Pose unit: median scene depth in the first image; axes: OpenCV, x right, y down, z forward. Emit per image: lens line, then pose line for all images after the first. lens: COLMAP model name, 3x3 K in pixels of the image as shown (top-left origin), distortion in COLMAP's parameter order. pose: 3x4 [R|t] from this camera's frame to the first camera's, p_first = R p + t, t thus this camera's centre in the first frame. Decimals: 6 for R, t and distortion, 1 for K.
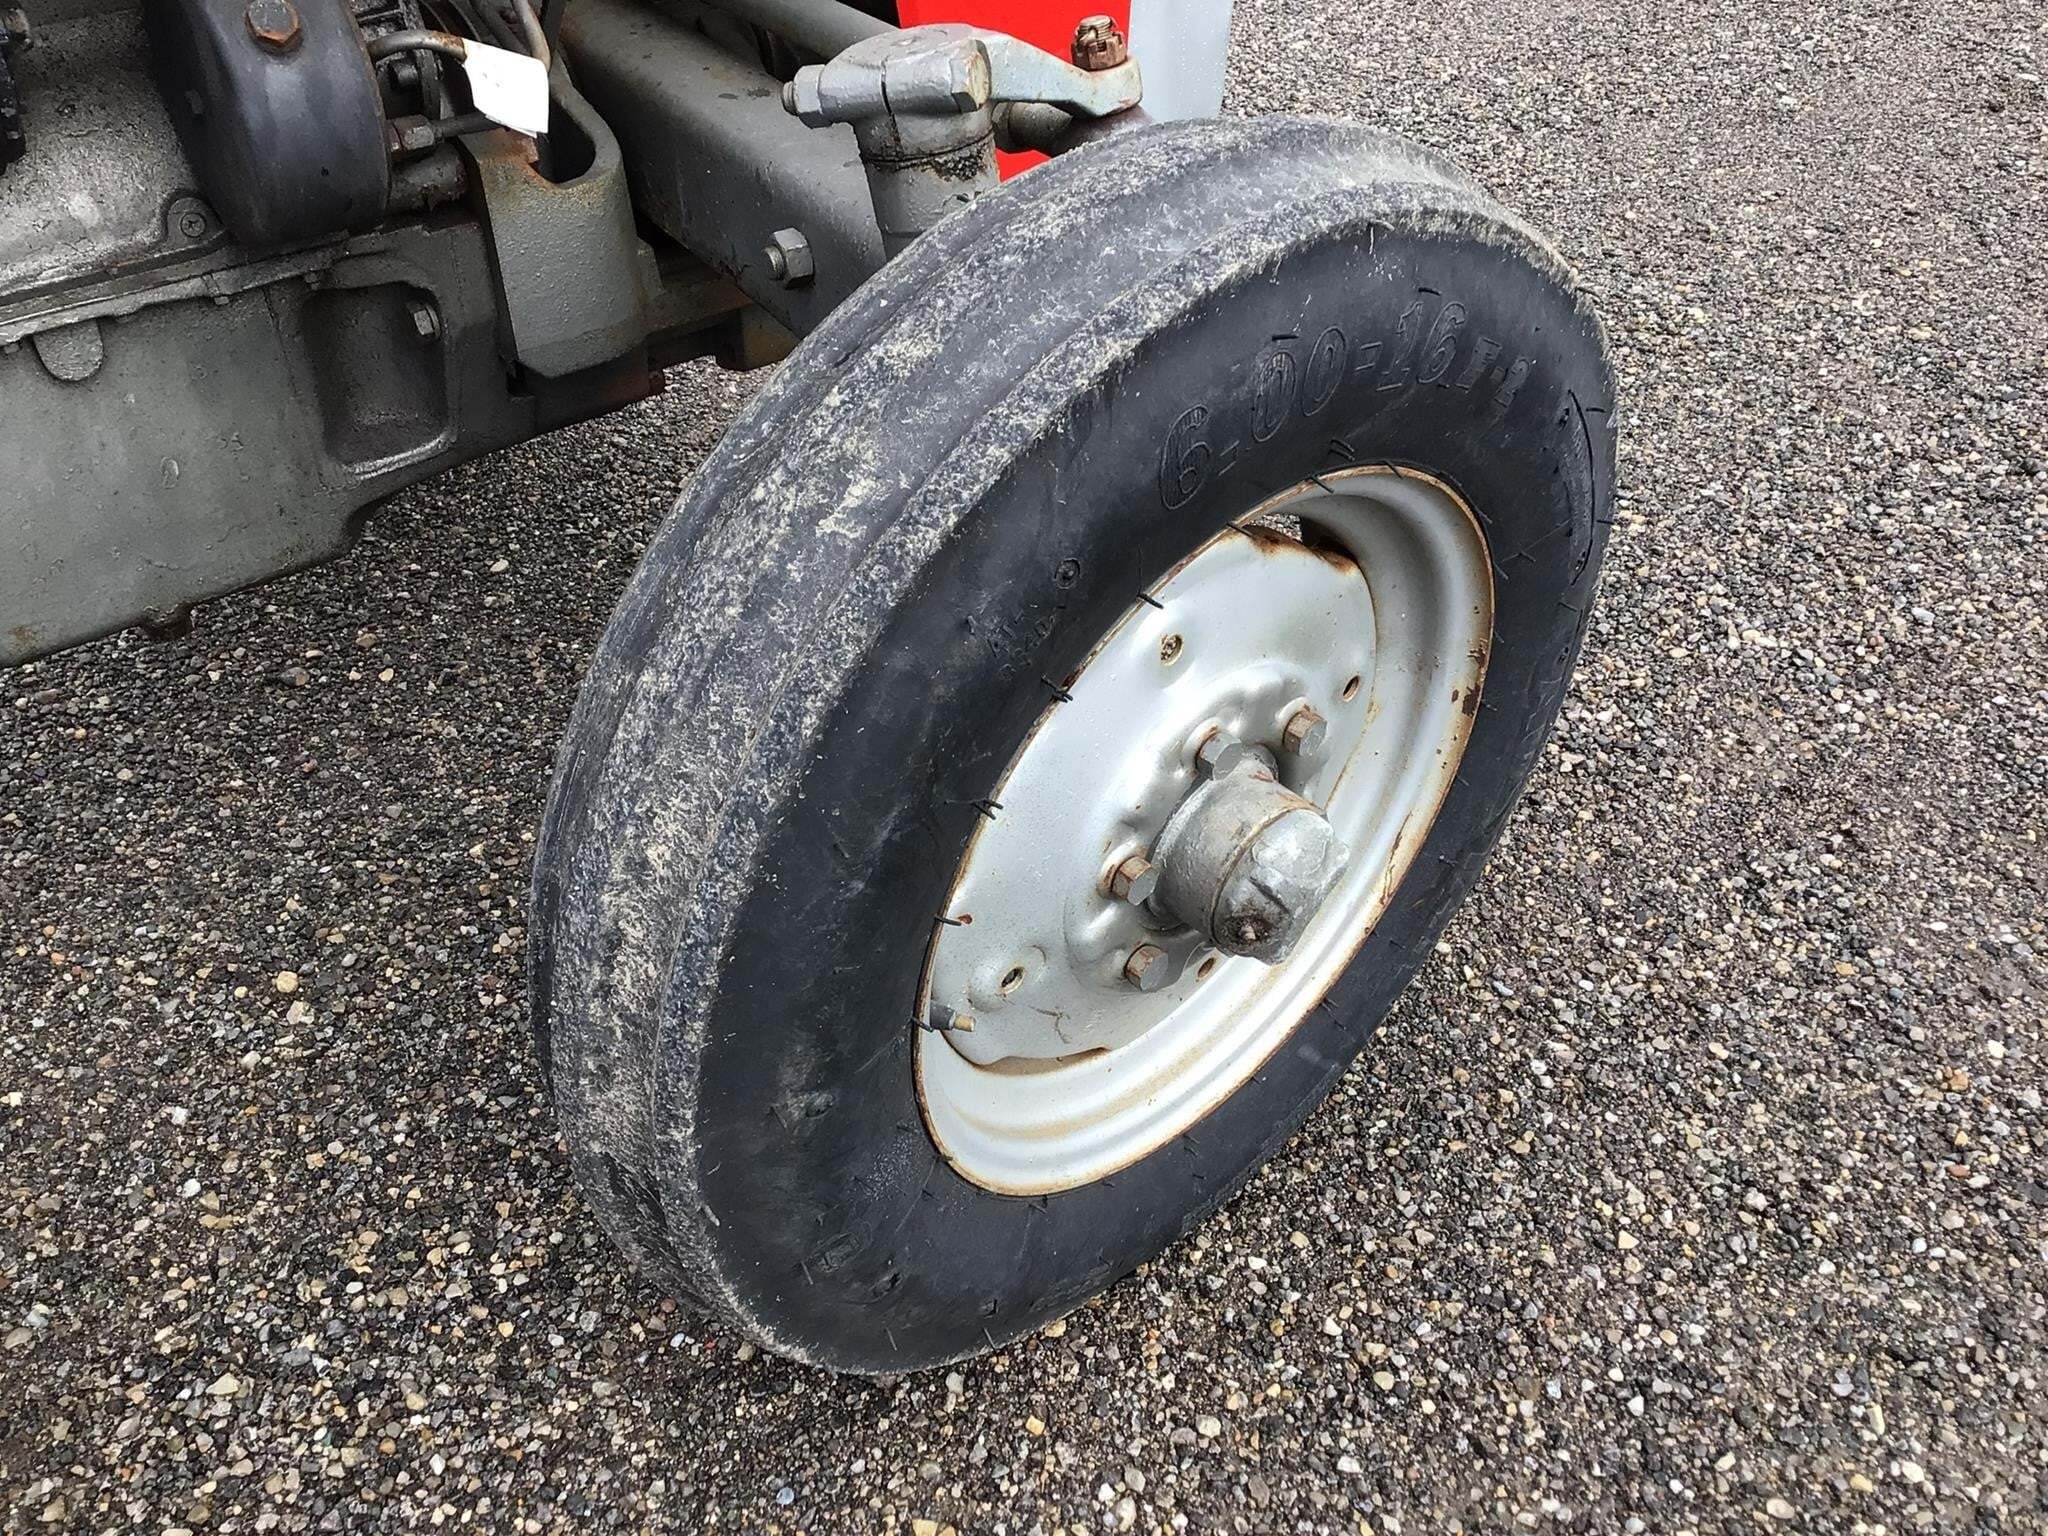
lens RADIAL K [[1835.0, 0, 1026.7], [0, 1835.0, 776.4], [0, 0, 1]] dist [0.070129, -0.112617]
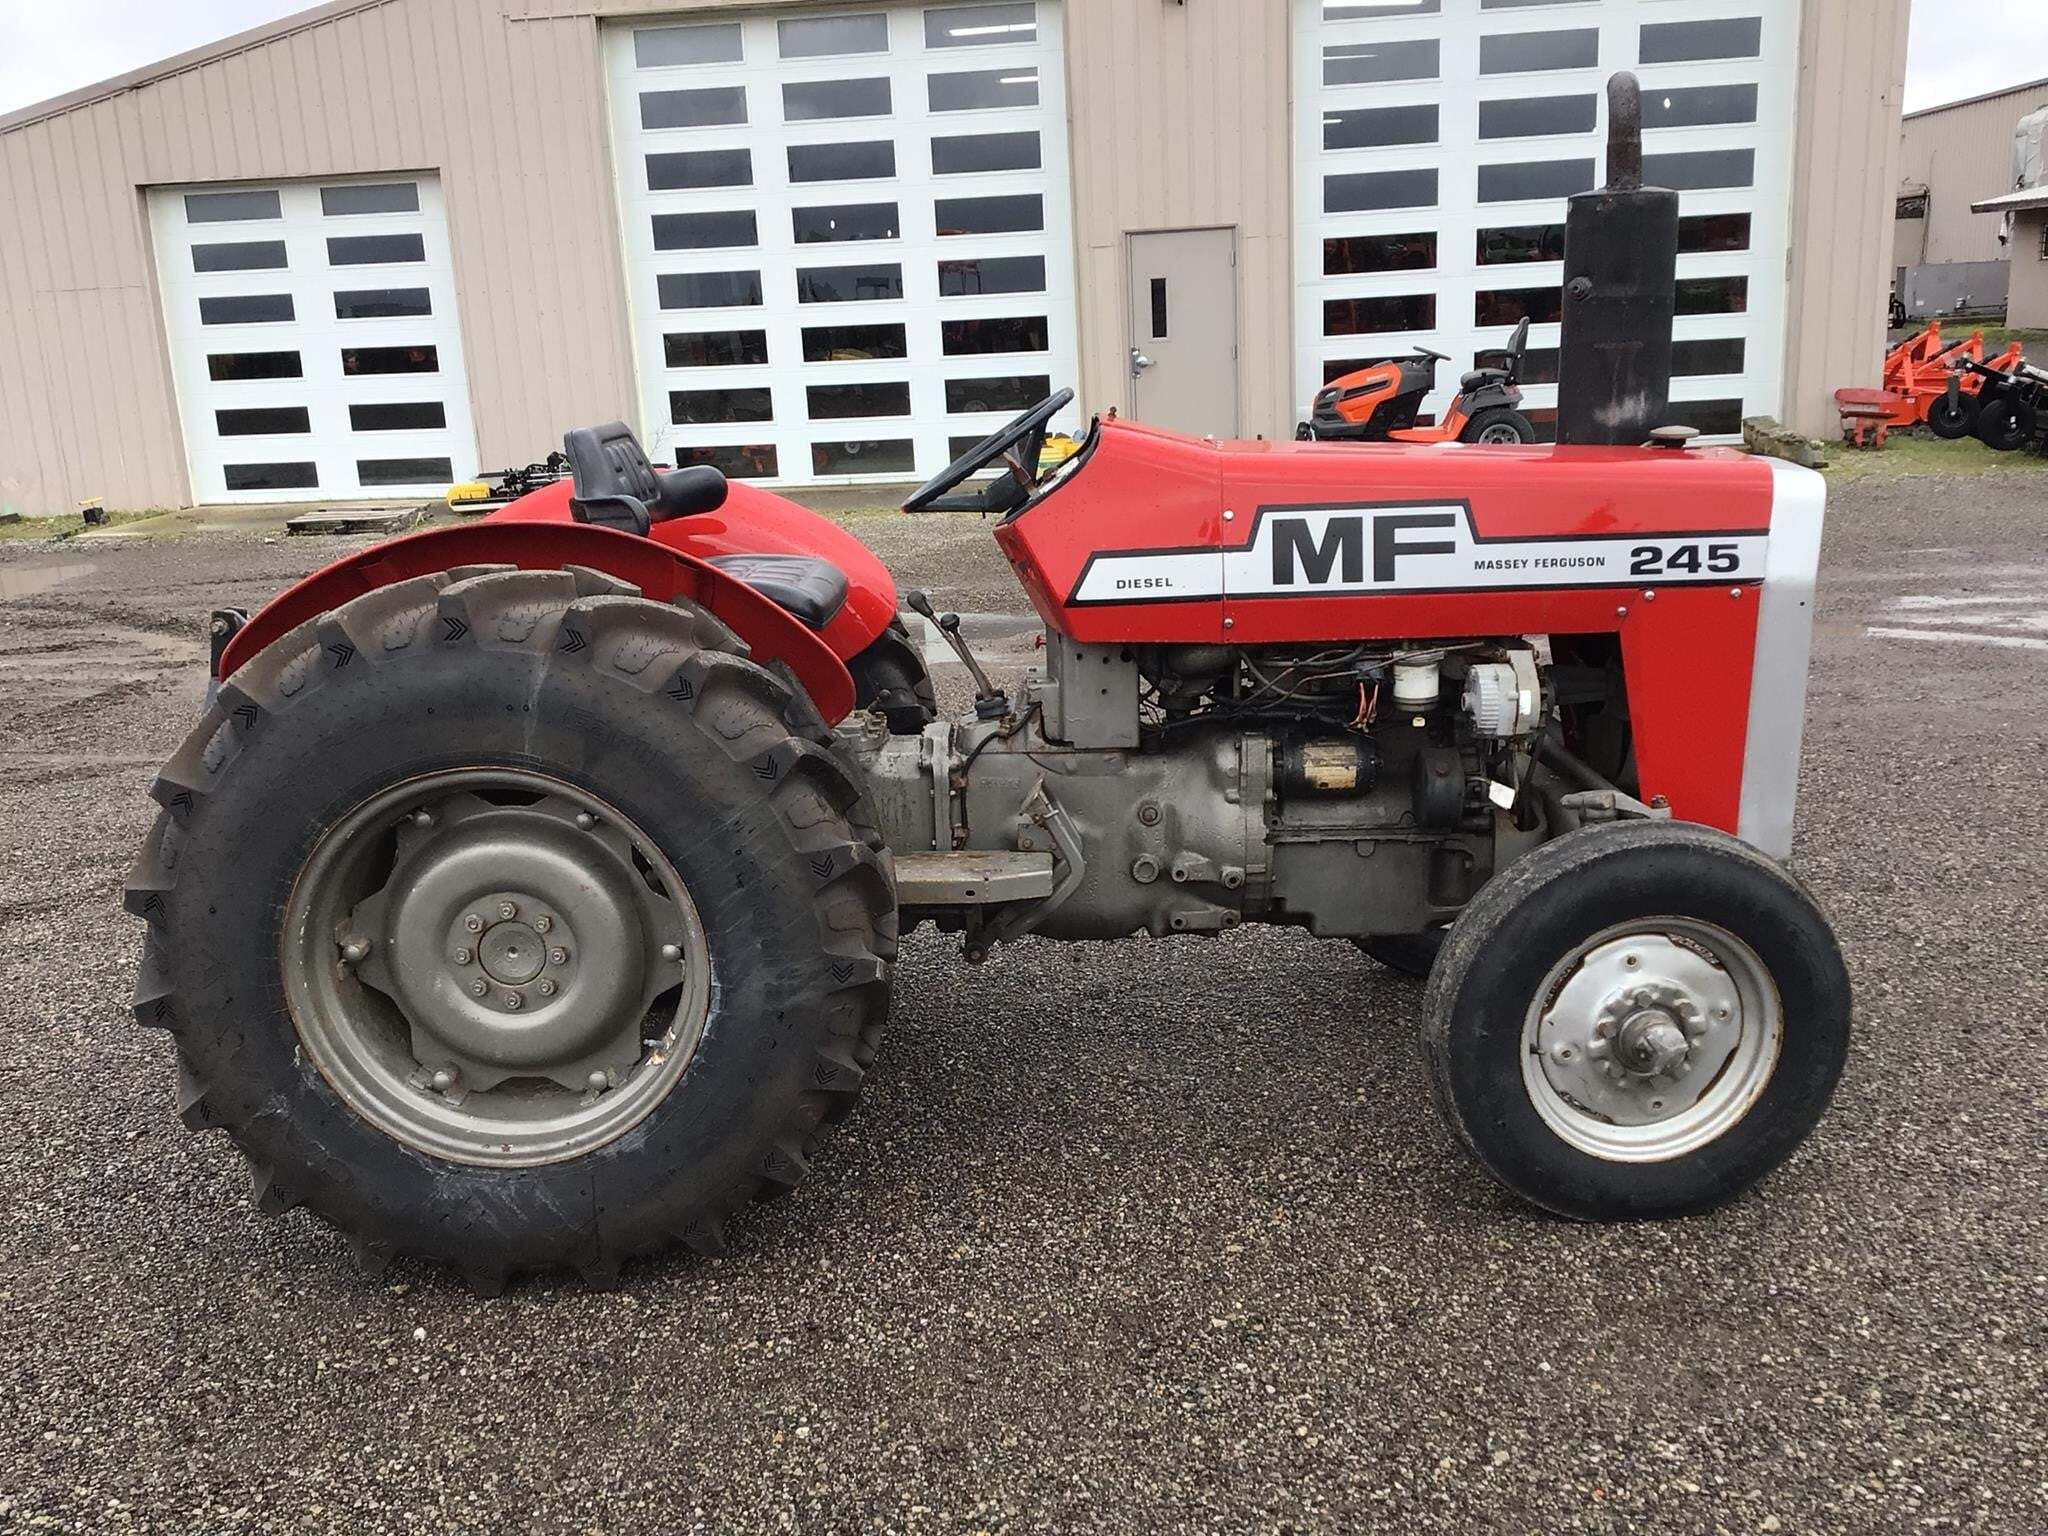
lens RADIAL K [[1838.1, 0, 1029.9], [0, 1838.1, 766.4], [0, 0, 1]] dist [0.139197, -0.258242]
pose [[0.784568, 0.115749, -0.609143, 1.208543], [-0.363435, 0.881812, -0.300539, 1.007836], [0.502362, 0.457177, 0.733908, -2.150824]]
